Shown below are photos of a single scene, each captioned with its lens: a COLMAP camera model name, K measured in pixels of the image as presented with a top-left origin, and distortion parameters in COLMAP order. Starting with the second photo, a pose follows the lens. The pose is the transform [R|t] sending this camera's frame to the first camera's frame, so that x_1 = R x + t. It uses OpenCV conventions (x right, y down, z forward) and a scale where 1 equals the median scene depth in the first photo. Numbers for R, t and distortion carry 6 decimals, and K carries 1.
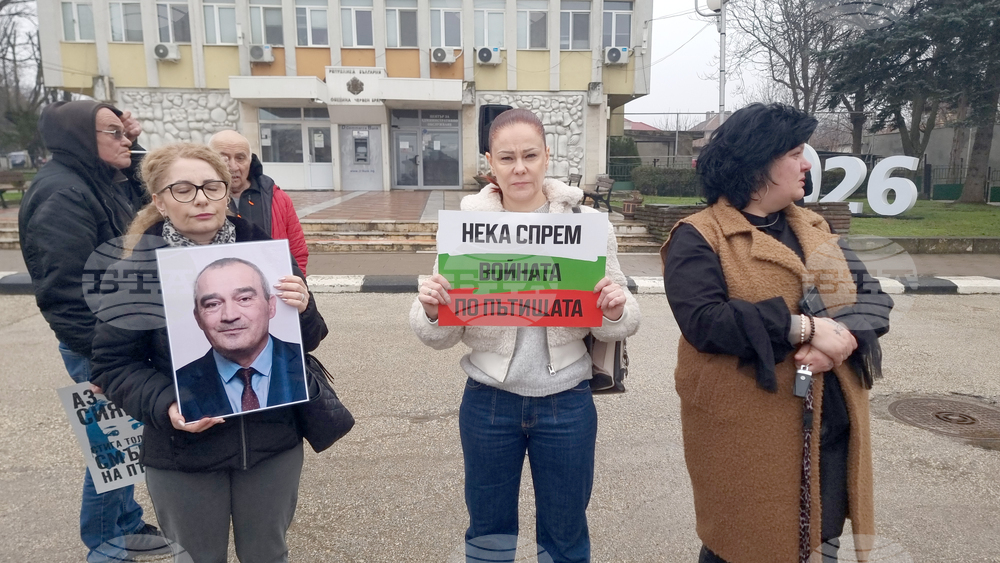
lens RADIAL K [[687.0, 0, 500.0], [0, 687.0, 281.5], [0, 0, 1]] dist [0.096639, -0.086771]
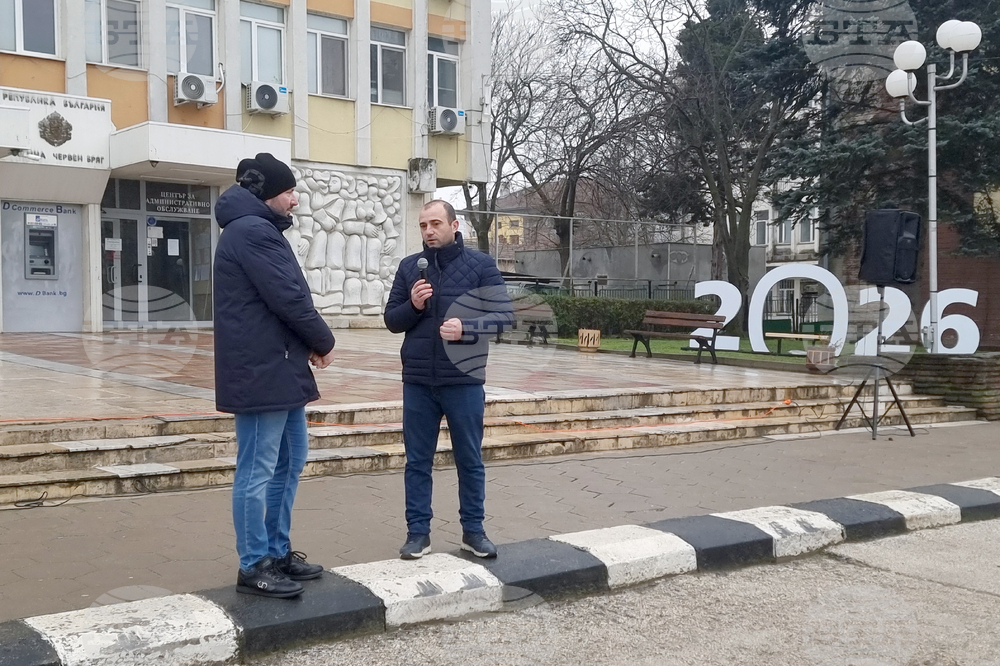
lens RADIAL K [[1144.7, 0, 500.0], [0, 1144.7, 333.0], [0, 0, 1]] dist [0.160967, -0.201596]
pose [[0.824620, -0.009292, 0.565610, -0.392266], [0.077146, 0.992371, -0.096171, -0.024135], [-0.560401, 0.122940, 0.819046, 0.123982]]
